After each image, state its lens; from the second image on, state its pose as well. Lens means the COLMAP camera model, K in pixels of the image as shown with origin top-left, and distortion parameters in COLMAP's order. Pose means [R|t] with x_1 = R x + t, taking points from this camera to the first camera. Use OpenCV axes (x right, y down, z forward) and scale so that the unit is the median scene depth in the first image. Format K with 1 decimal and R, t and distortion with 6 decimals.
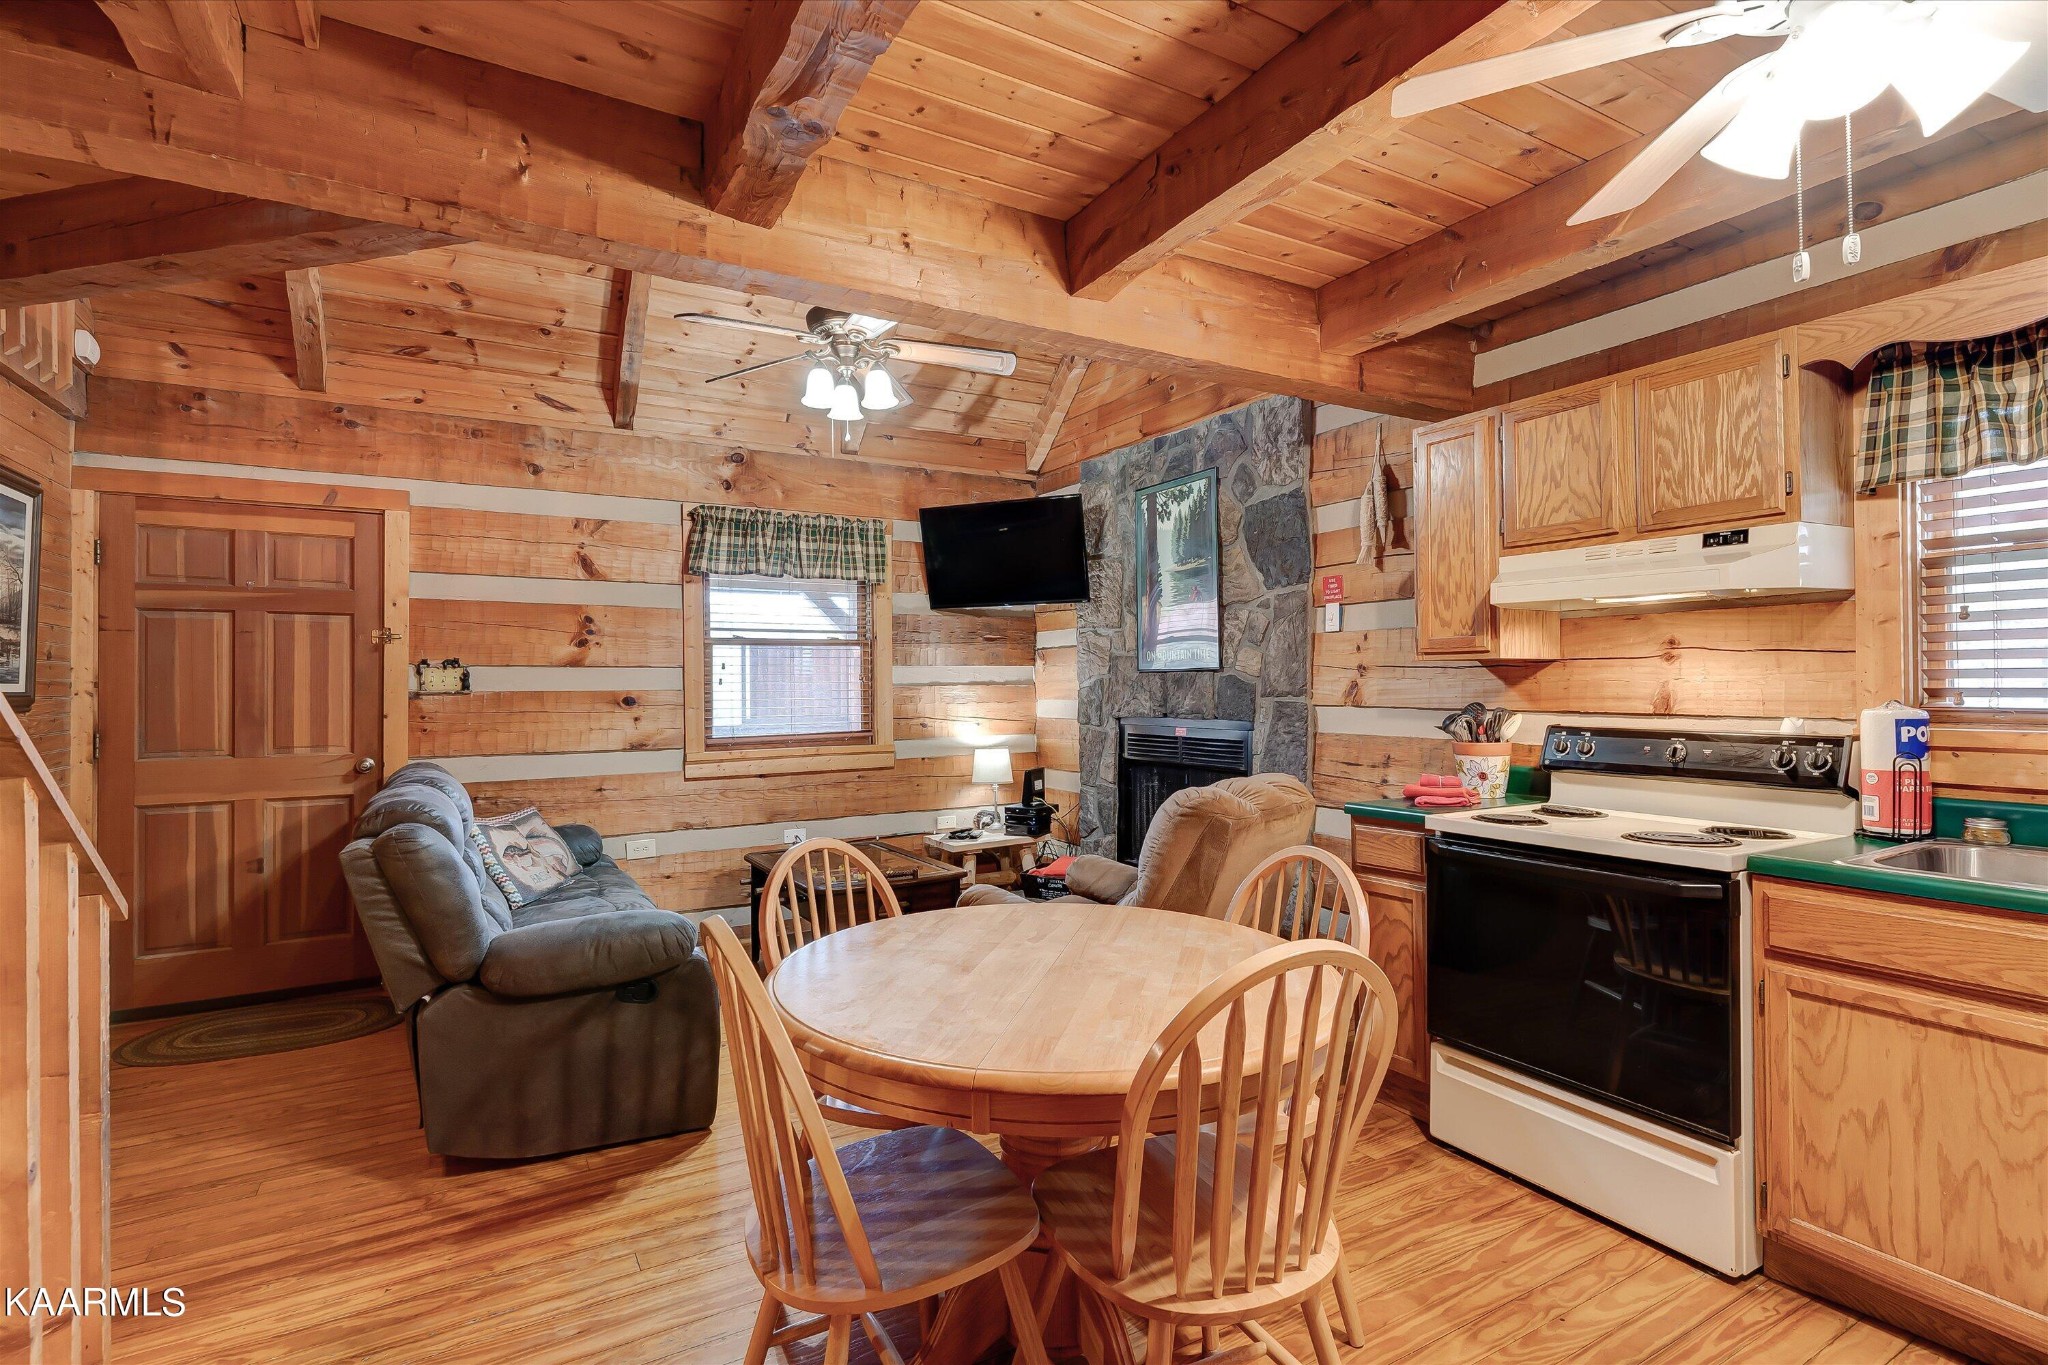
lens RADIAL K [[970.7, 0, 1023.9], [0, 970.7, 678.4], [0, 0, 1]] dist [-0.001063, 0.000002]
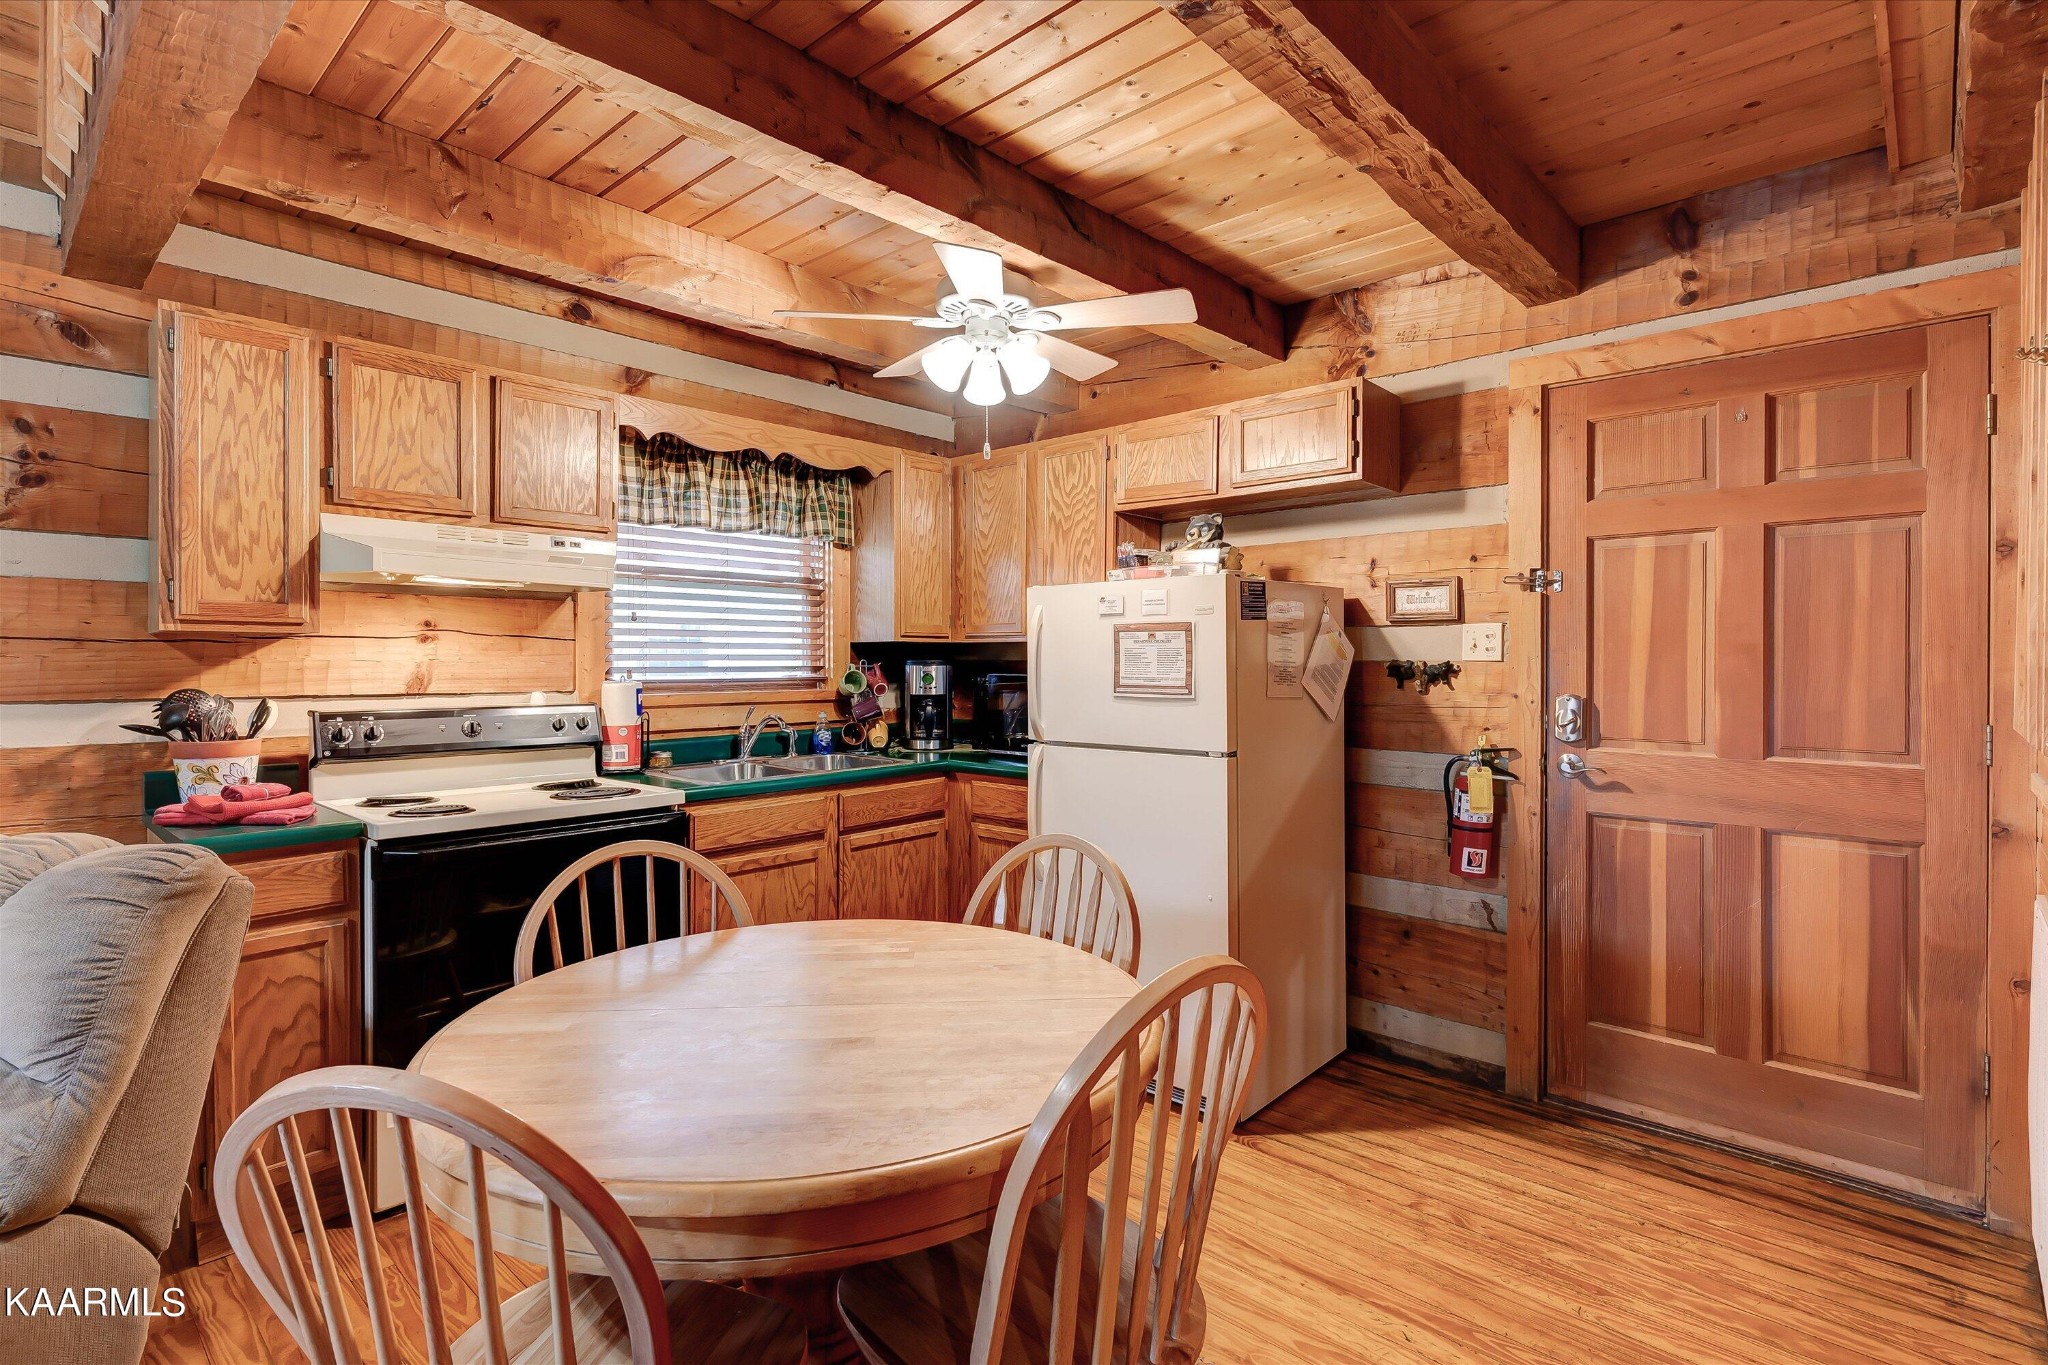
lens RADIAL K [[982.9, 0, 1031.9], [0, 982.9, 660.9], [0, 0, 1]] dist [-0.001263, 0.000154]
pose [[-0.299928, 0.007225, 0.953934, -0.315188], [-0.002467, 0.999962, -0.008349, 0.005473], [-0.953959, -0.004858, -0.299899, 0.419202]]
